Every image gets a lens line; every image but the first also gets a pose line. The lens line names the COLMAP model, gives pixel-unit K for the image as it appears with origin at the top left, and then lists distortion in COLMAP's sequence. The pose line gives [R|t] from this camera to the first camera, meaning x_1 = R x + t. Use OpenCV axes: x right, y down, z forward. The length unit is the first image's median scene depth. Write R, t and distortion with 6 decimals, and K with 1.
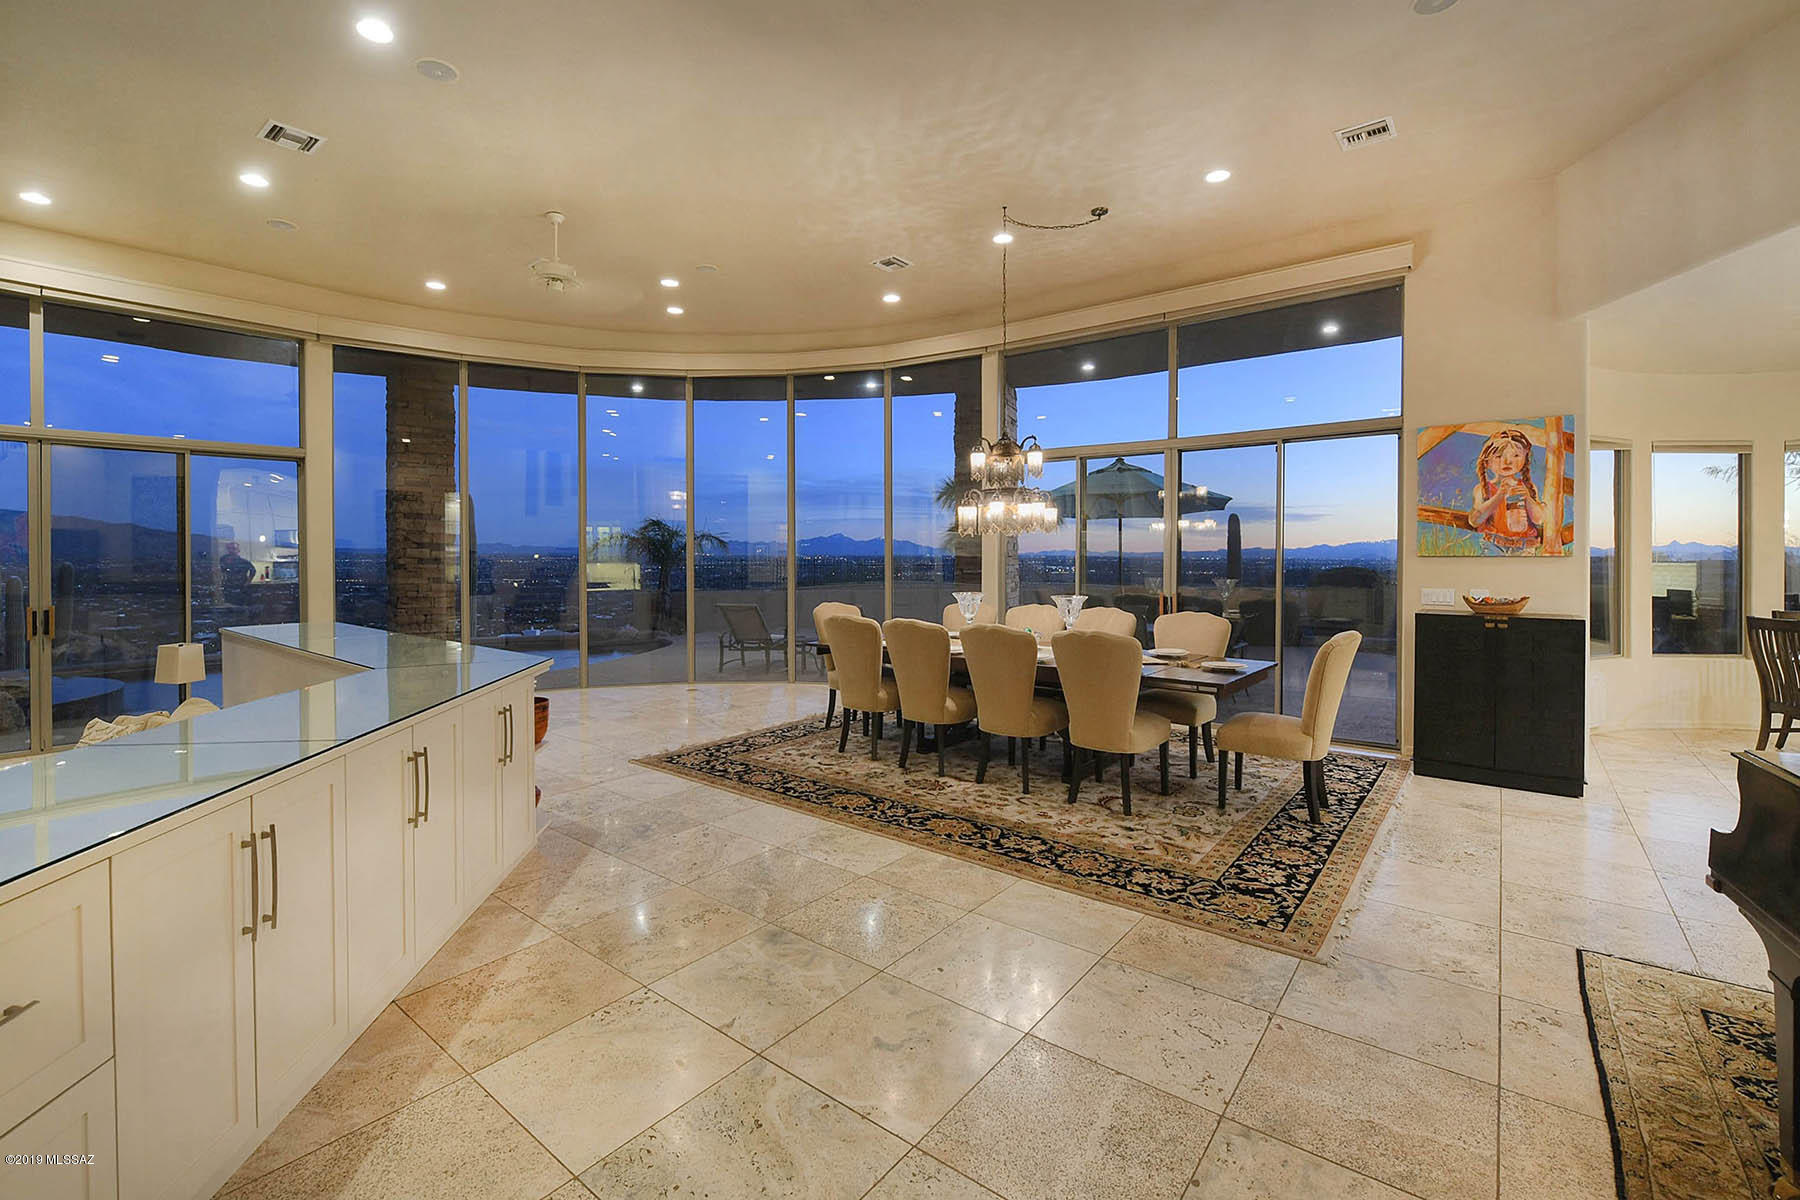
lens RADIAL K [[802.7, 0, 905.0], [0, 802.7, 574.2], [0, 0, 1]] dist [-0.015814, -0.000949]
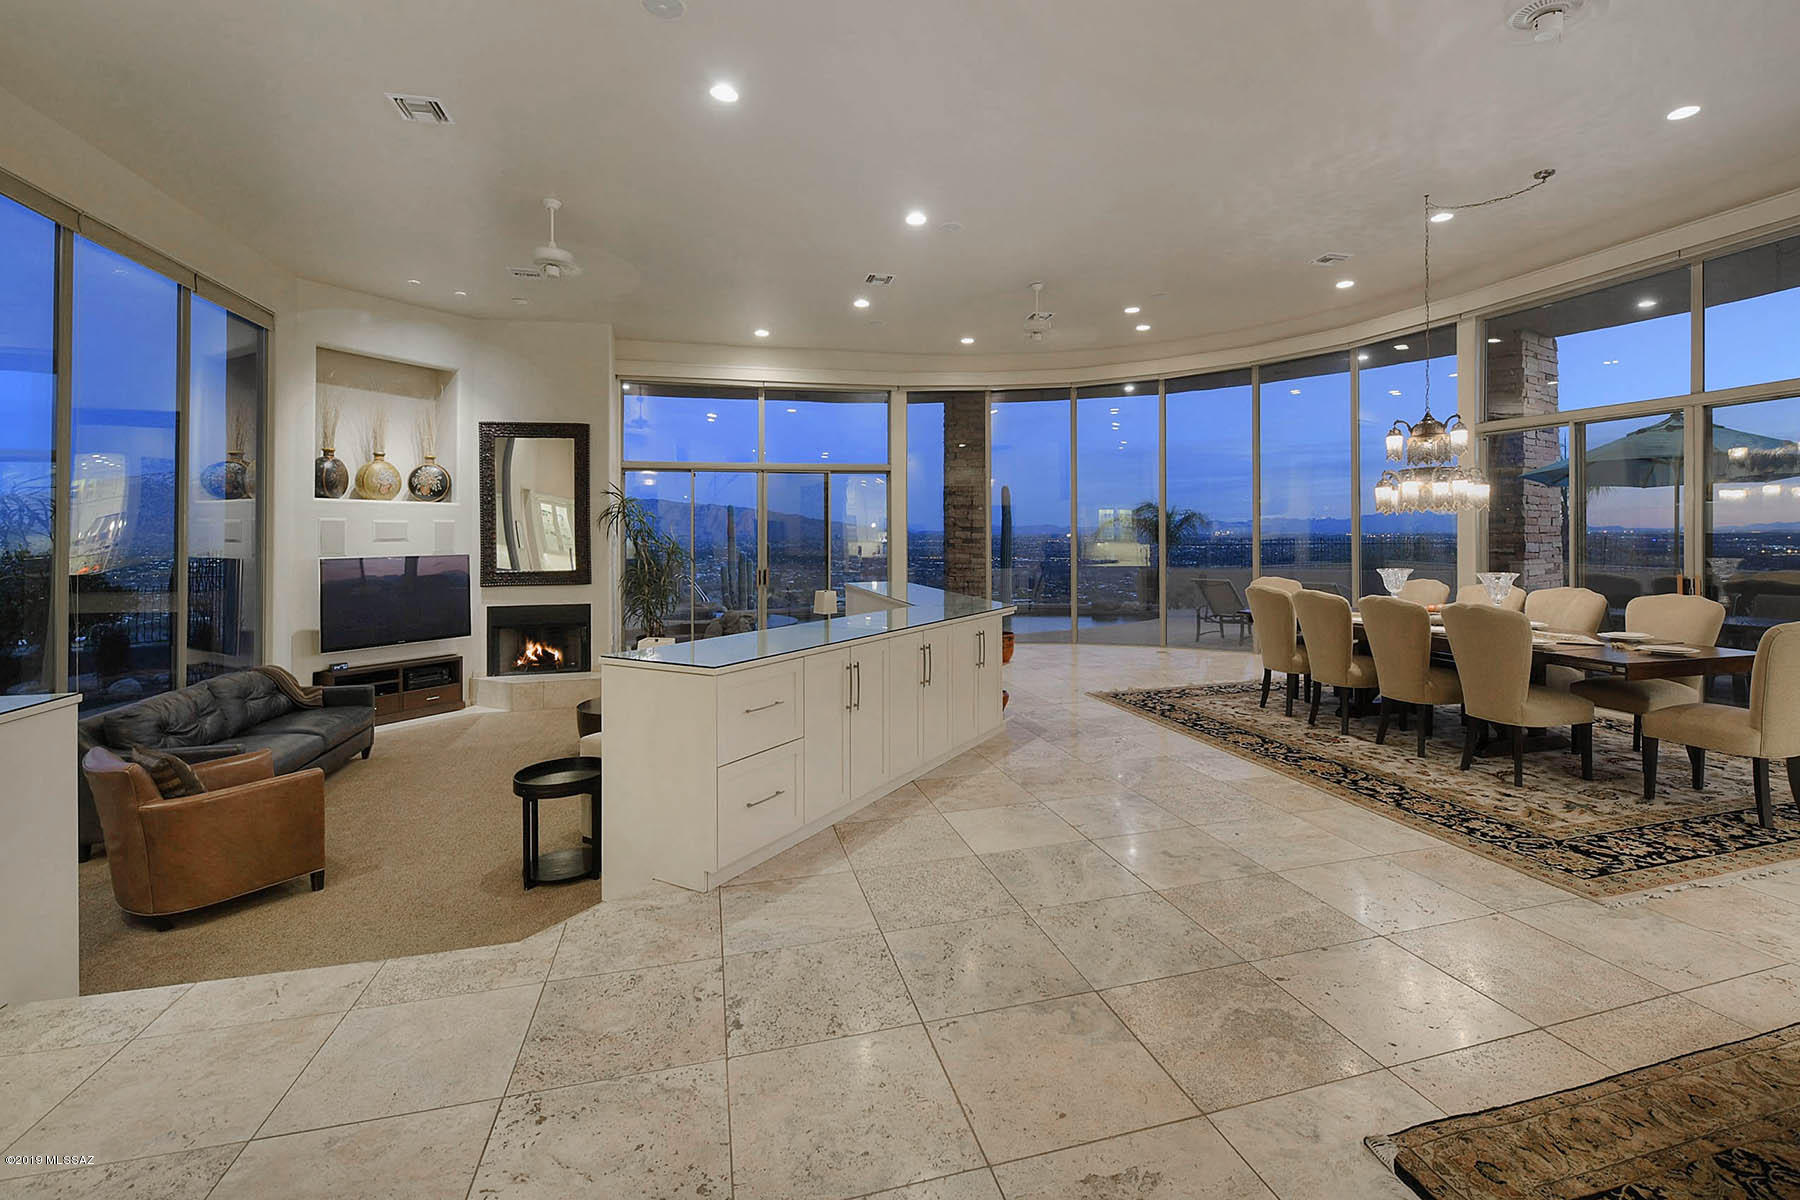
lens RADIAL K [[742.5, 0, 879.5], [0, 742.5, 528.3], [0, 0, 1]] dist [-0.001062, -0.000244]
pose [[0.784806, -0.013584, -0.619592, 0.196818], [-0.006875, 0.999507, -0.030621, 0.005891], [0.619703, 0.028292, 0.784326, -0.219236]]
